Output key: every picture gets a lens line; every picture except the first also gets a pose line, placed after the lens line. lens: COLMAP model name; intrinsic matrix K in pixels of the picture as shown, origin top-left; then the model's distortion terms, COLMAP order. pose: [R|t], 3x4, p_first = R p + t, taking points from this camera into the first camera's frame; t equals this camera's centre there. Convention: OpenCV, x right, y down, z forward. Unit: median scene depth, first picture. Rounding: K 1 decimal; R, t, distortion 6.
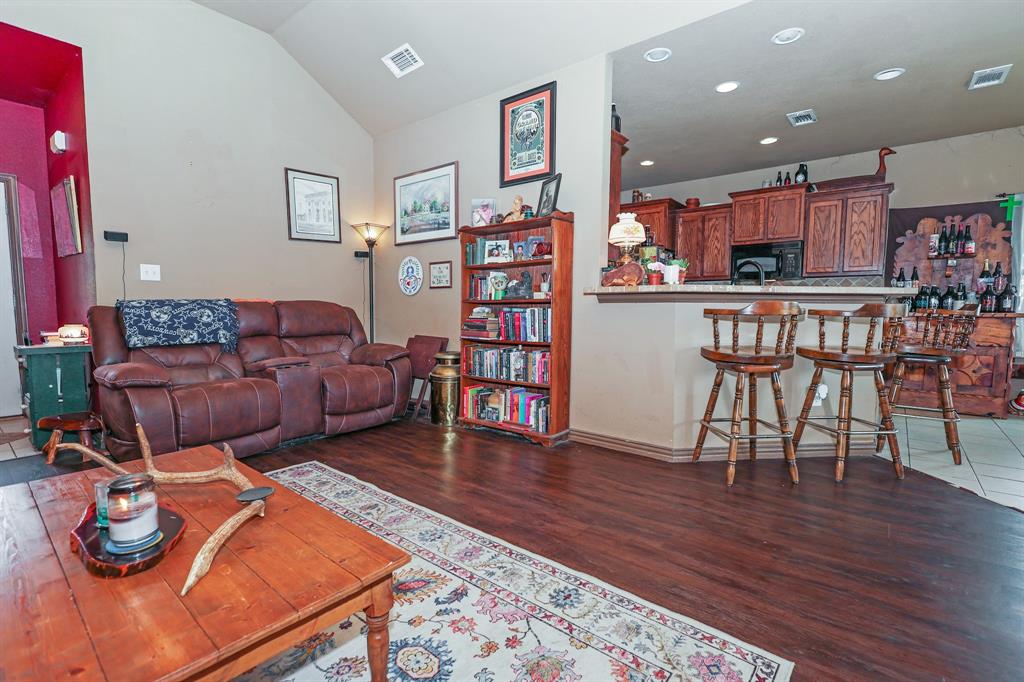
lens RADIAL K [[470.8, 0, 512.9], [0, 470.8, 341.8], [0, 0, 1]] dist [-0.002409, 0.001184]
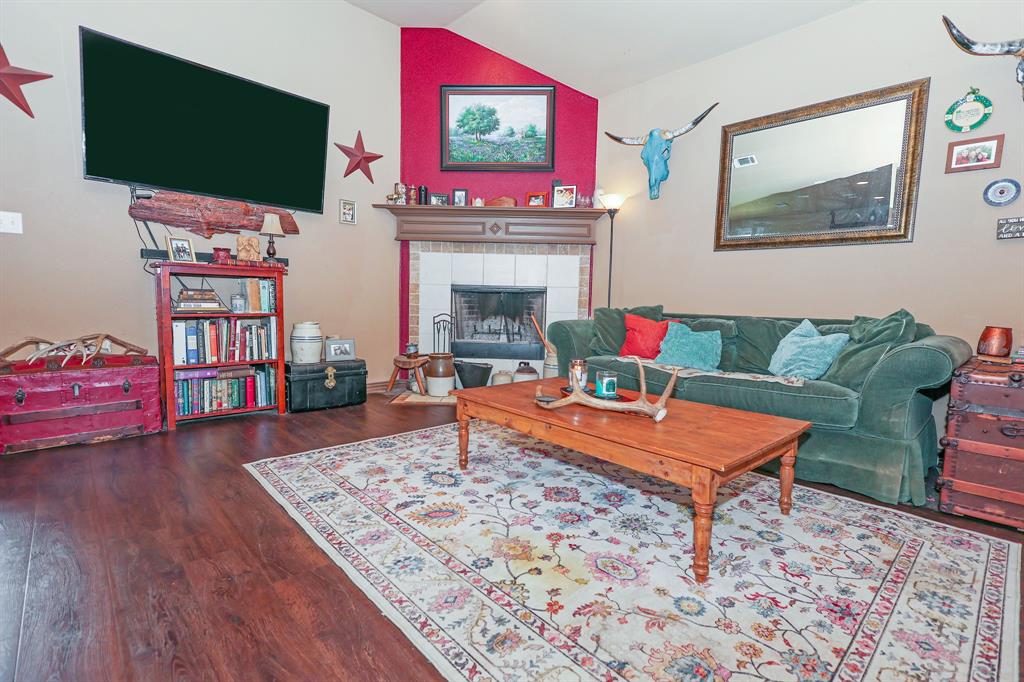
lens RADIAL K [[470.8, 0, 512.9], [0, 470.8, 341.8], [0, 0, 1]] dist [-0.002409, 0.001184]
pose [[-0.991638, -0.034628, 0.124317, -0.240671], [-0.014451, 0.987064, 0.159673, -0.034677], [-0.128238, 0.156541, -0.979311, 0.948669]]
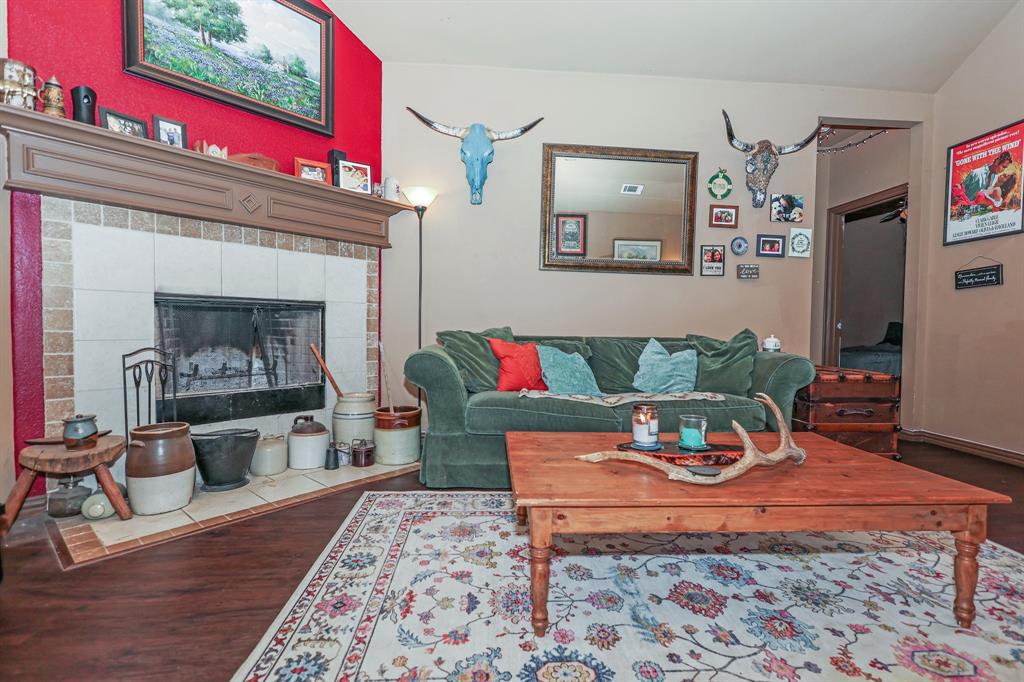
lens RADIAL K [[470.8, 0, 512.9], [0, 470.8, 341.8], [0, 0, 1]] dist [-0.002409, 0.001184]
pose [[-0.724409, 0.011965, -0.689267, 0.174503], [-0.066410, 0.993988, 0.087050, -0.004992], [0.686164, 0.108834, -0.719259, 0.552217]]
